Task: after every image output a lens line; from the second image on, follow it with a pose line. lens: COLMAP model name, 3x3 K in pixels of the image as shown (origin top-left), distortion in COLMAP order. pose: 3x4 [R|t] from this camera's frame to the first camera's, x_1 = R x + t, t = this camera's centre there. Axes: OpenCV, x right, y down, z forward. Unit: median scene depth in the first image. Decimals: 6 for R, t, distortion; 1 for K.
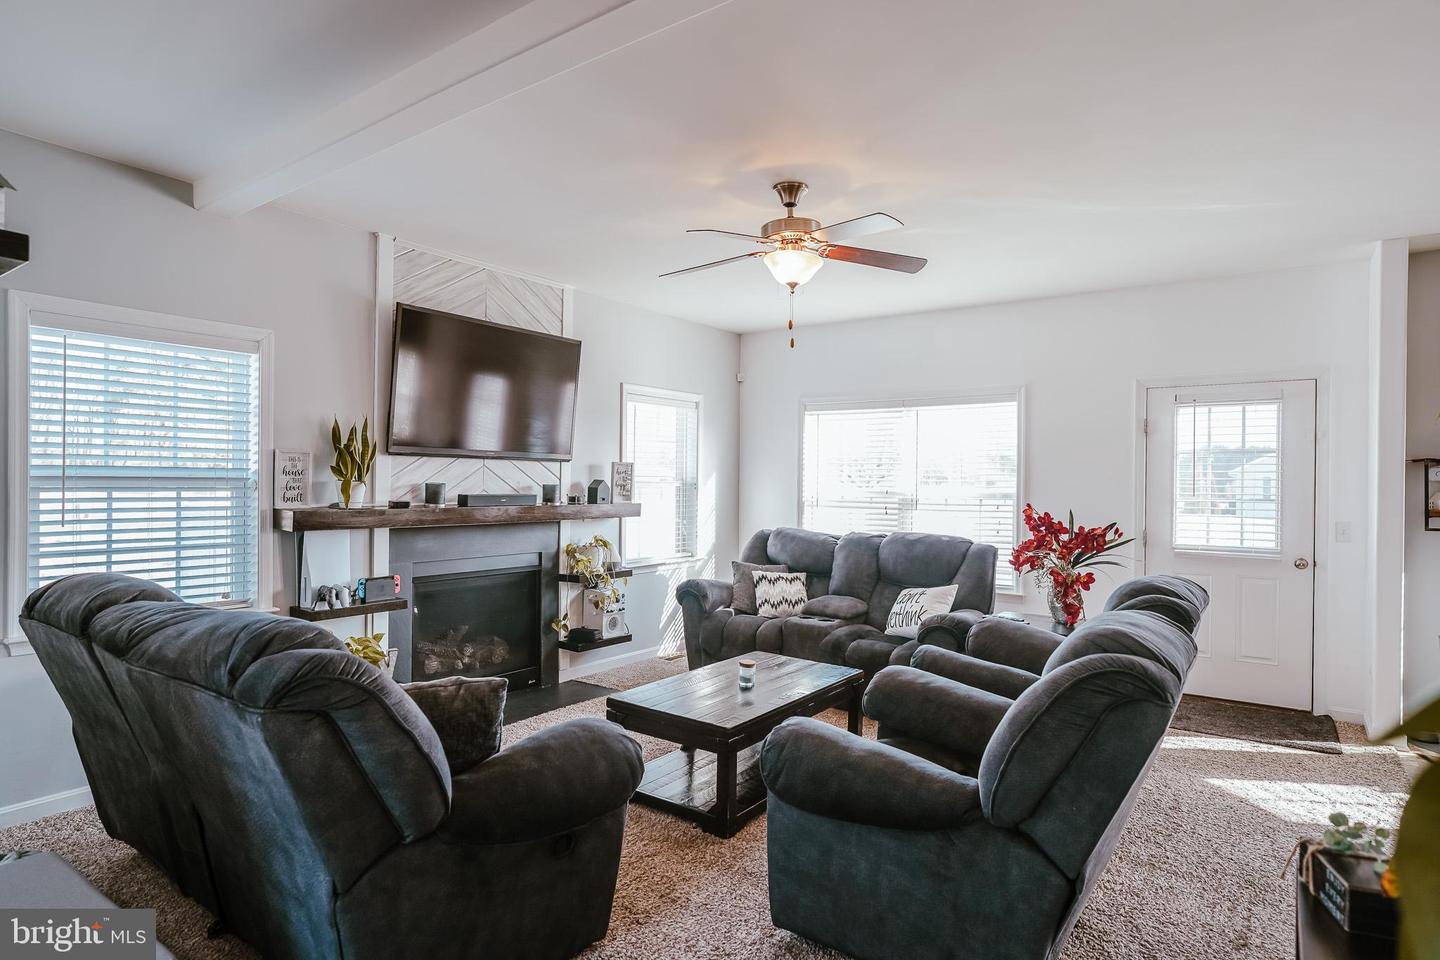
lens RADIAL K [[788.4, 0, 718.9], [0, 788.4, 483.7], [0, 0, 1]] dist [-0.054942, 0.039733]
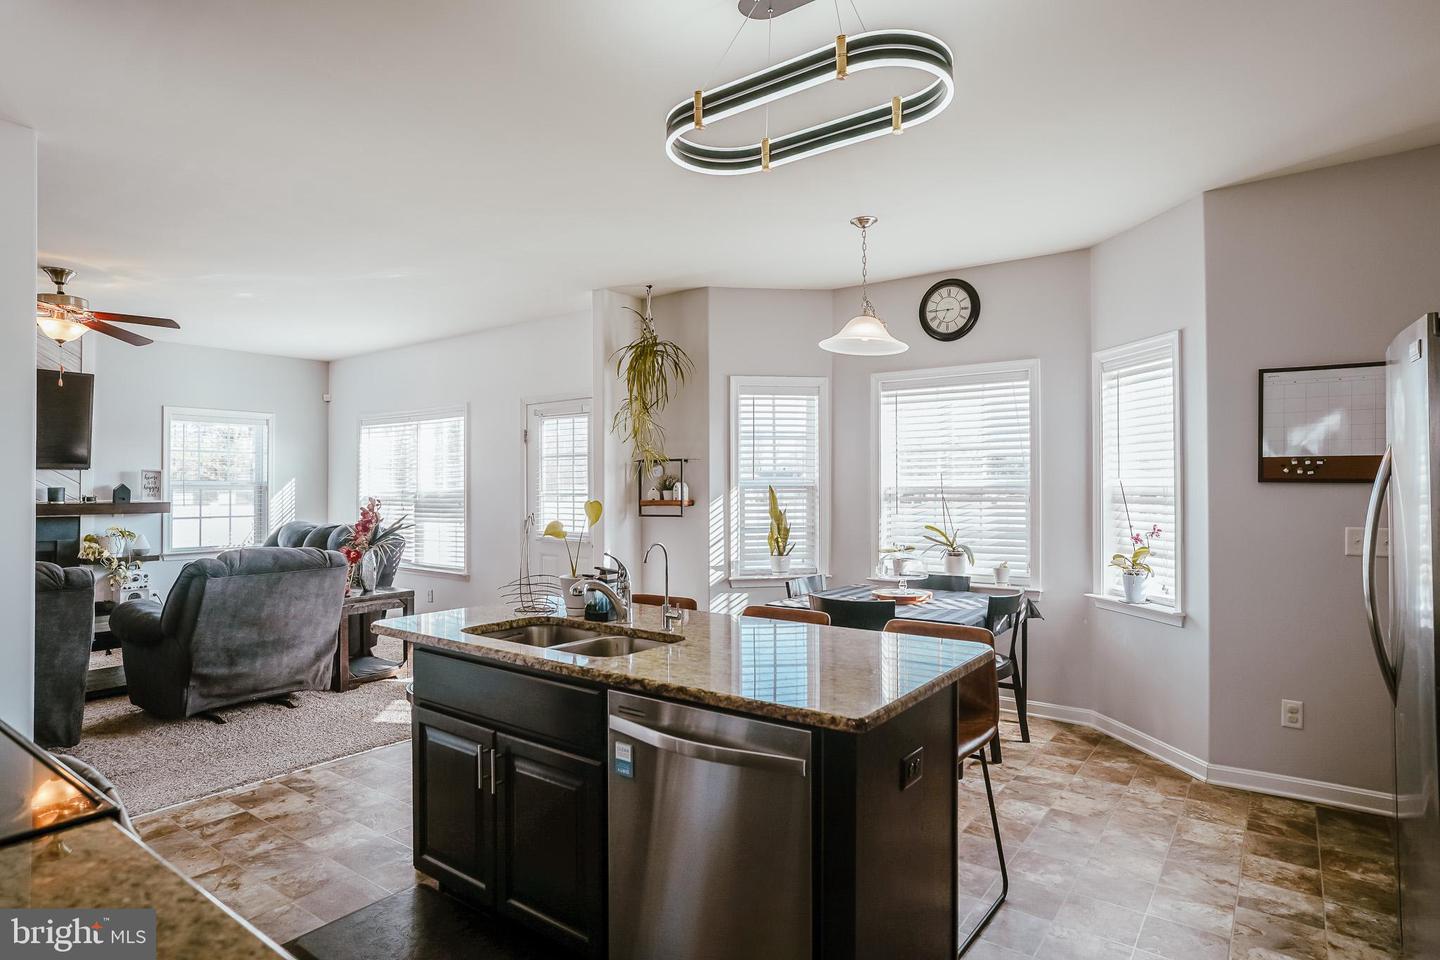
lens RADIAL K [[788.4, 0, 718.9], [0, 788.4, 483.7], [0, 0, 1]] dist [-0.054942, 0.039733]
pose [[0.999758, -0.009632, -0.019761, 0.907172], [0.009449, 0.999912, -0.009345, 0.017054], [0.019849, 0.009156, 0.999761, -0.245248]]
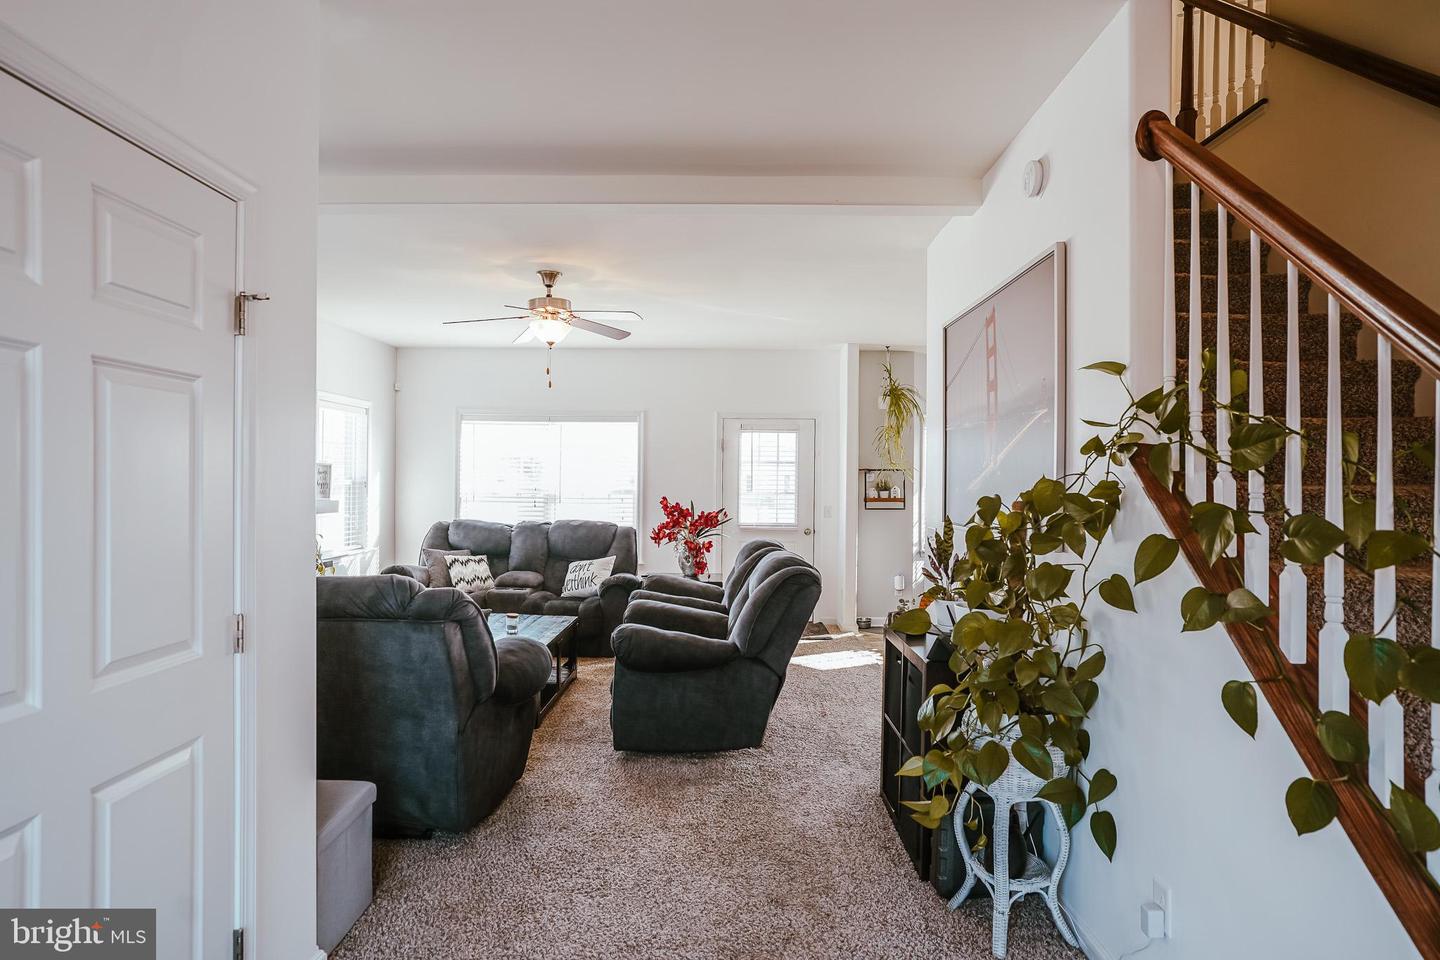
lens RADIAL K [[788.4, 0, 718.9], [0, 788.4, 483.7], [0, 0, 1]] dist [-0.054942, 0.039733]
pose [[0.817658, -0.001690, 0.575702, -0.333179], [-0.001526, 0.999986, 0.005102, -0.005936], [-0.575702, -0.005050, 0.817644, -0.233469]]
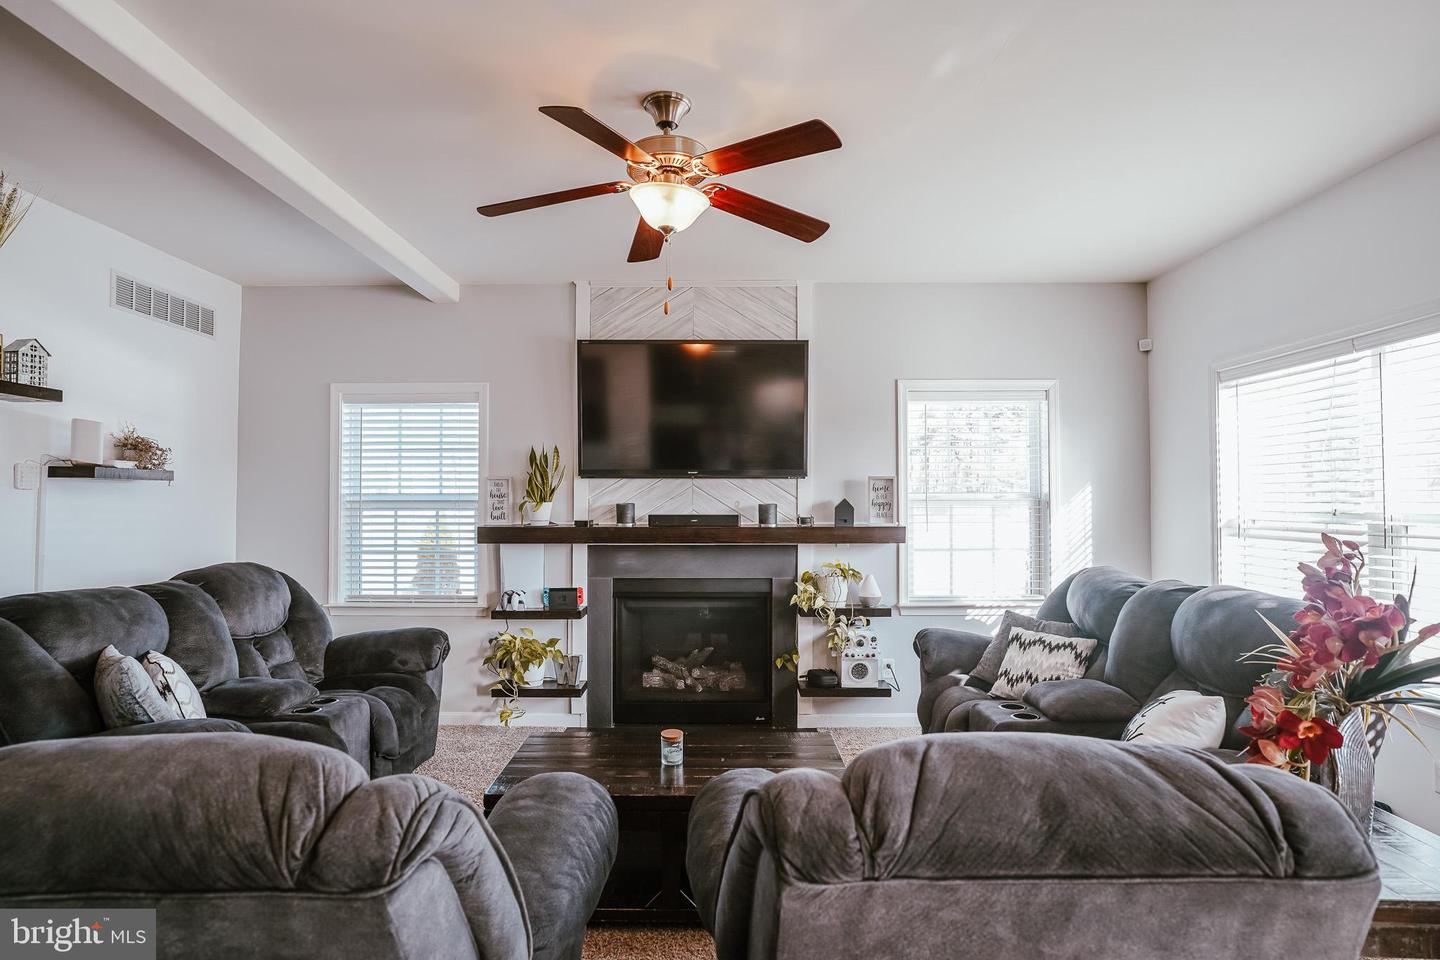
lens RADIAL K [[786.1, 0, 729.6], [0, 786.1, 483.0], [0, 0, 1]] dist [-0.020260, 0.000276]
pose [[0.587216, -0.031830, -0.808804, 0.504807], [0.005555, 0.999361, -0.035296, 0.008641], [0.809411, 0.016233, 0.587018, 0.436914]]
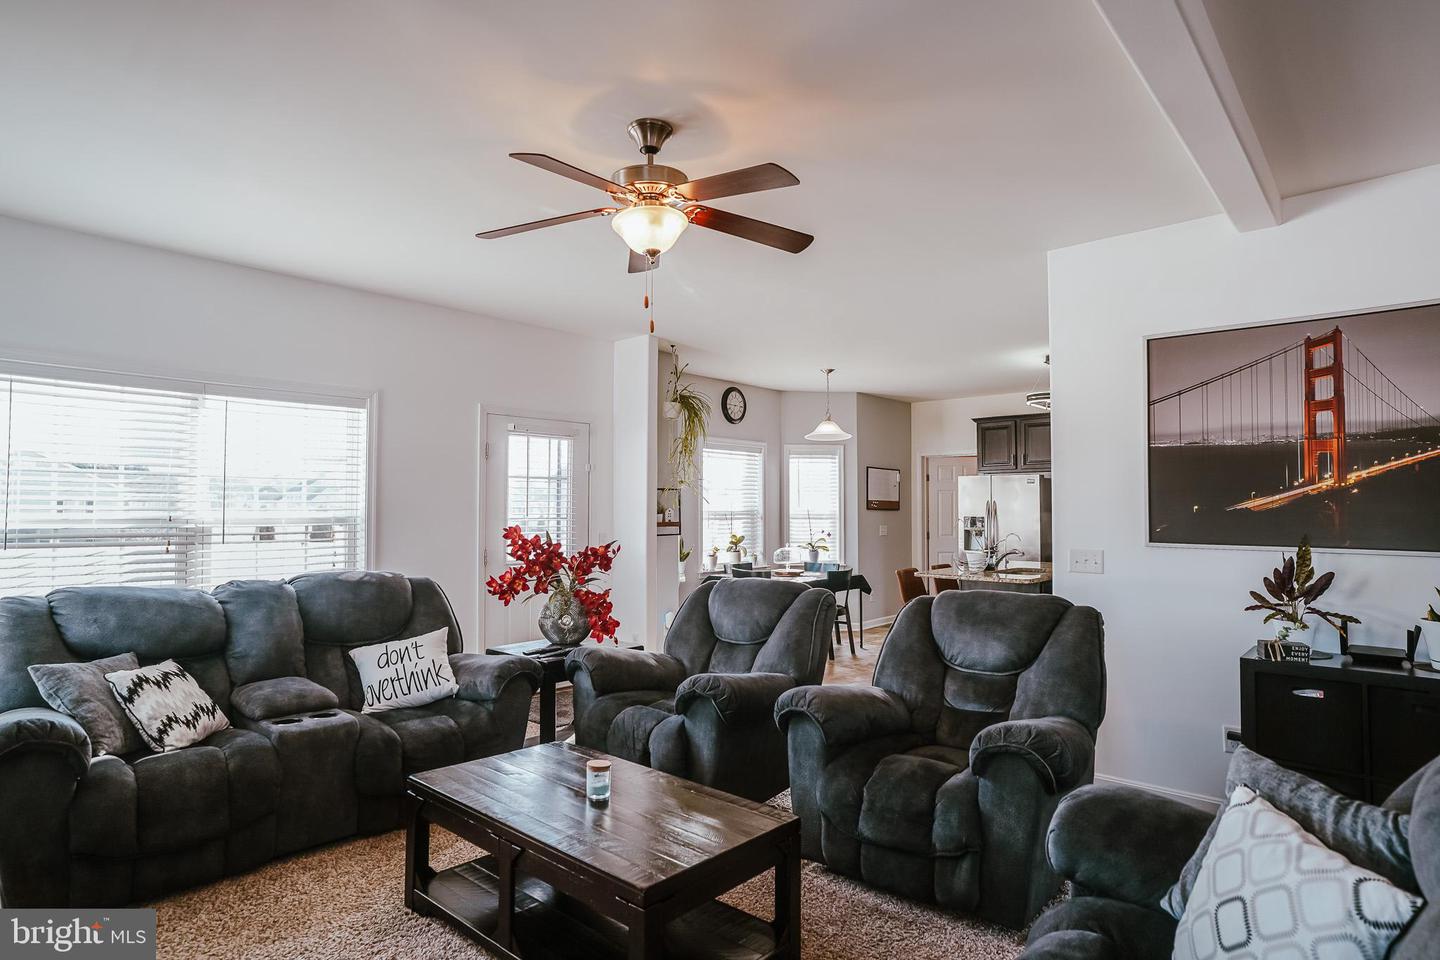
lens RADIAL K [[788.4, 0, 718.9], [0, 788.4, 483.7], [0, 0, 1]] dist [-0.054942, 0.039733]
pose [[0.104268, 0.023323, 0.994276, -0.472661], [0.000384, 0.999724, -0.023491, -0.003441], [-0.994549, 0.002831, 0.104230, 0.601181]]
